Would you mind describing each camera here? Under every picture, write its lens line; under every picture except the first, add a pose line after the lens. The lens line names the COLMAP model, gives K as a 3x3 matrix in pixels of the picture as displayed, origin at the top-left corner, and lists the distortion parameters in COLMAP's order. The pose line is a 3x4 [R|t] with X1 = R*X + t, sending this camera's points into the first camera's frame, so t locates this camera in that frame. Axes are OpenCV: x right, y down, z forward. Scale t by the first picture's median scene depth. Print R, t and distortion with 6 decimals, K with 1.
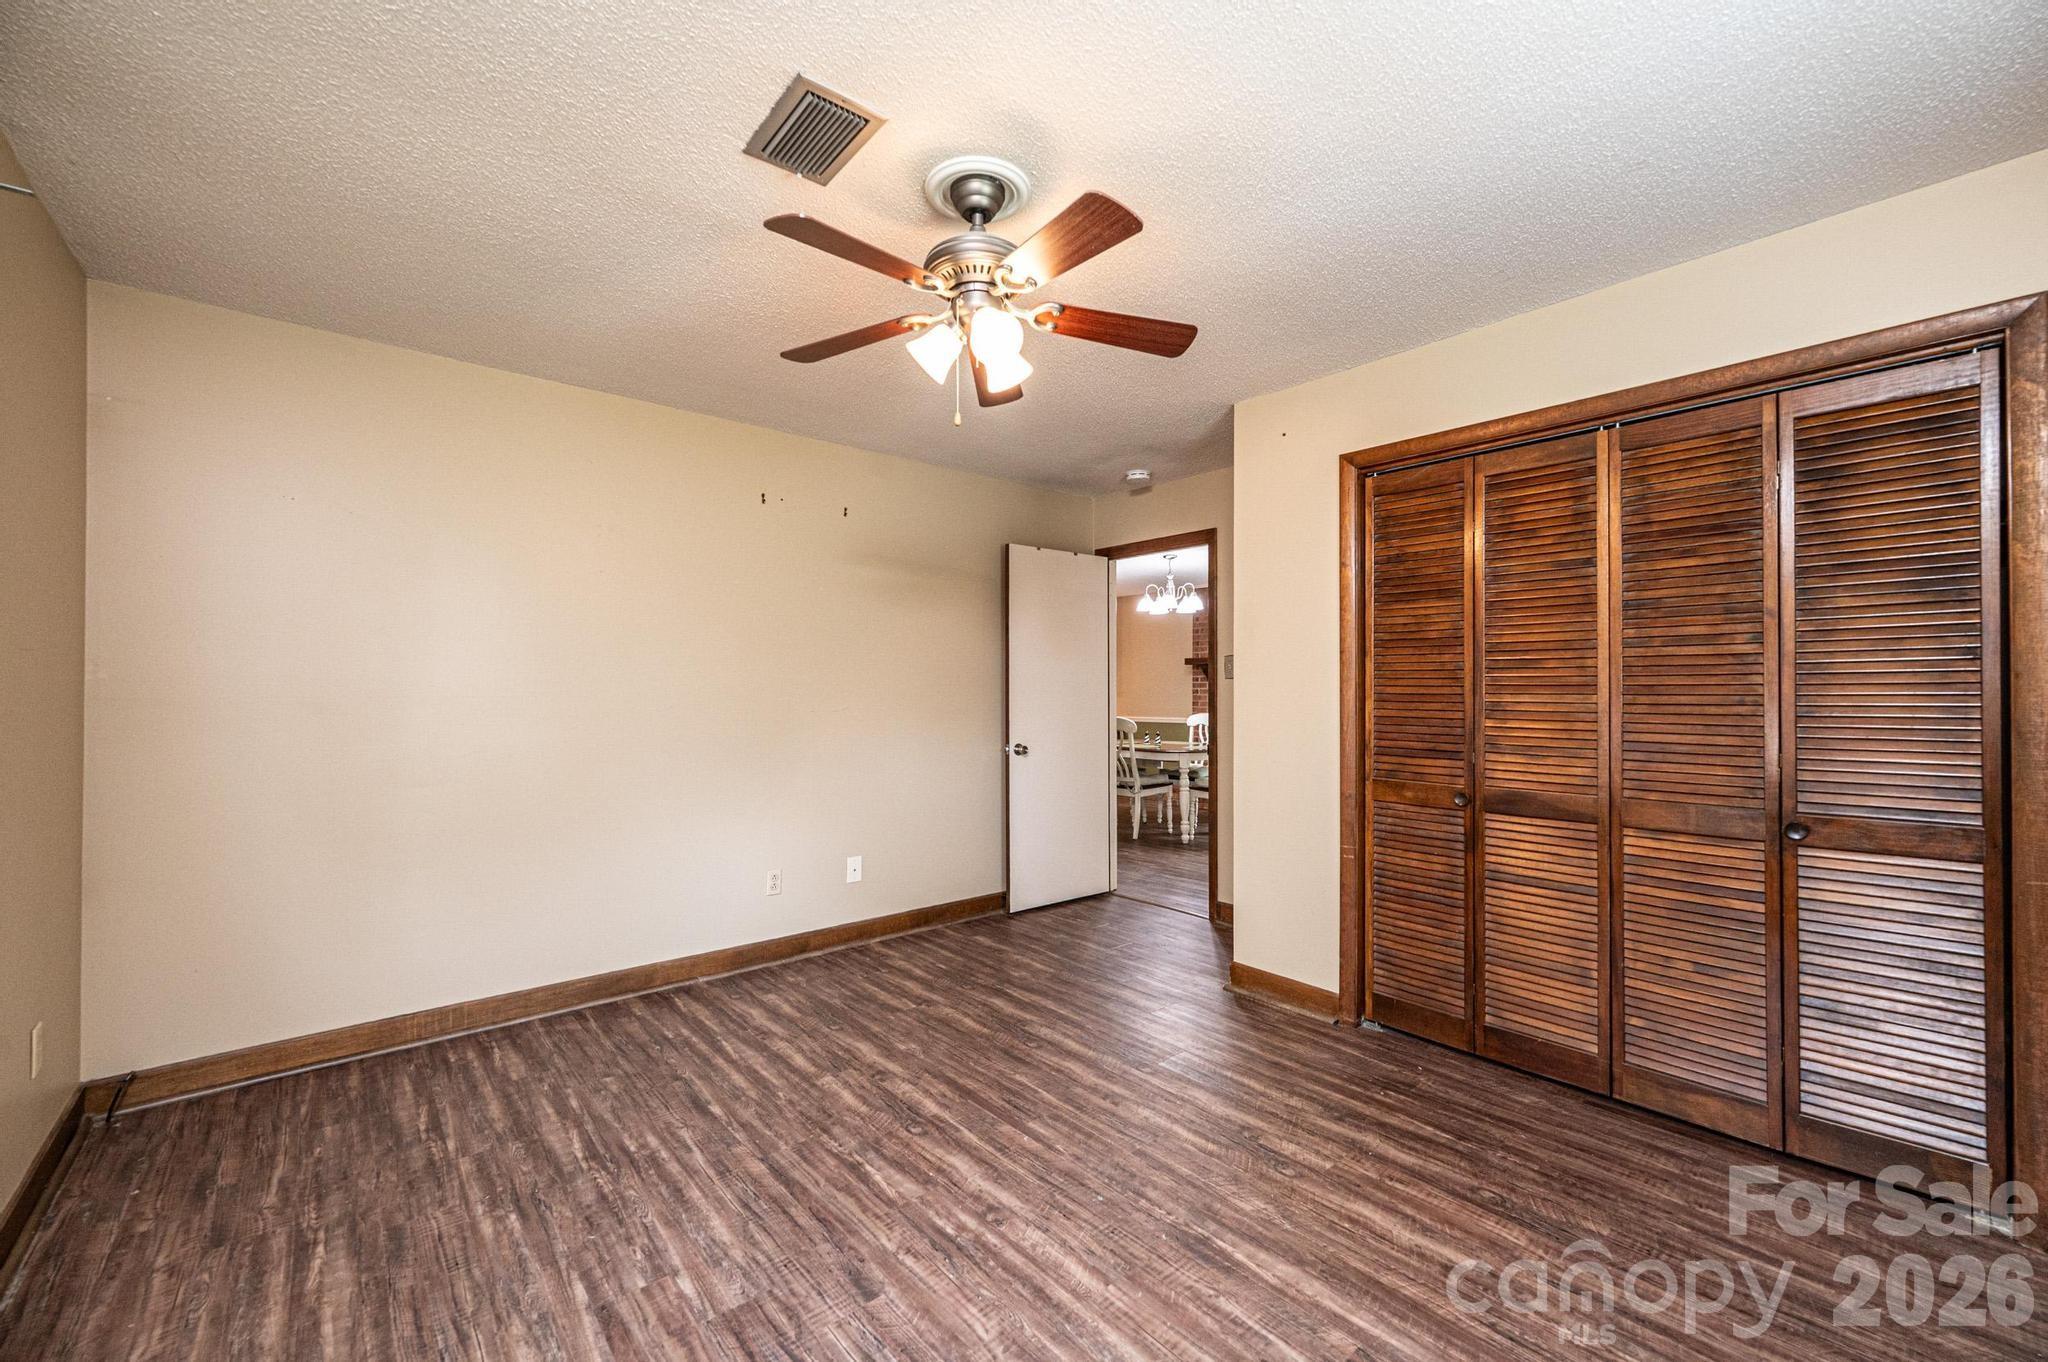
lens RADIAL K [[814.2, 0, 1026.6], [0, 814.2, 682.5], [0, 0, 1]] dist [-0.000393, 0.000119]
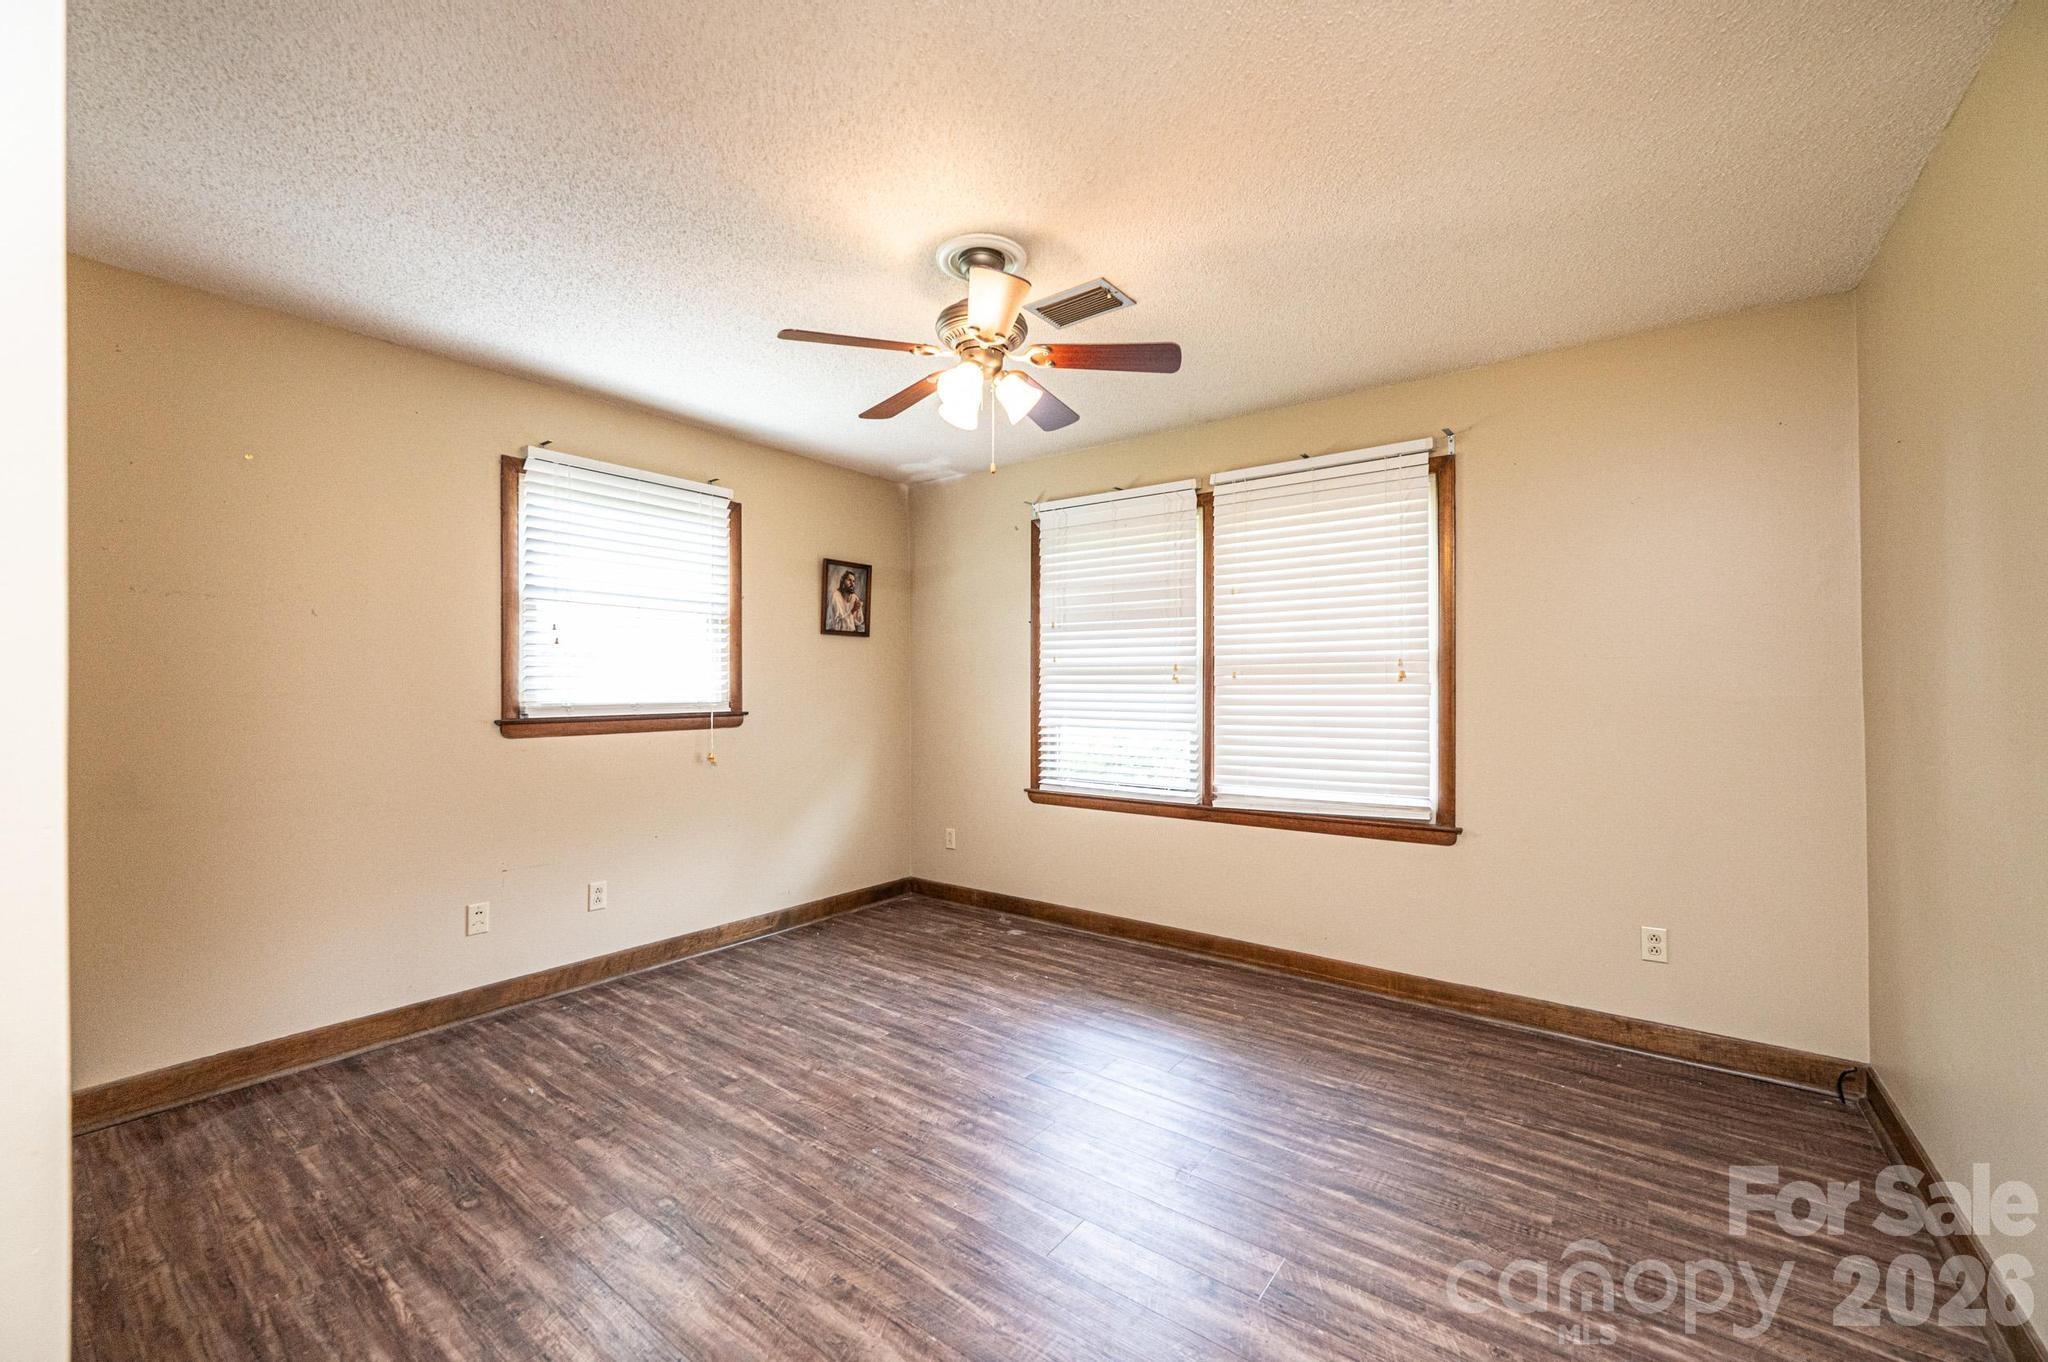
lens RADIAL K [[814.2, 0, 1026.6], [0, 814.2, 682.5], [0, 0, 1]] dist [-0.000393, 0.000119]
pose [[-0.977816, -0.001412, -0.209463, 0.123634], [0.002151, 0.999857, -0.016782, 0.025843], [0.209456, -0.016860, -0.977673, 2.180125]]
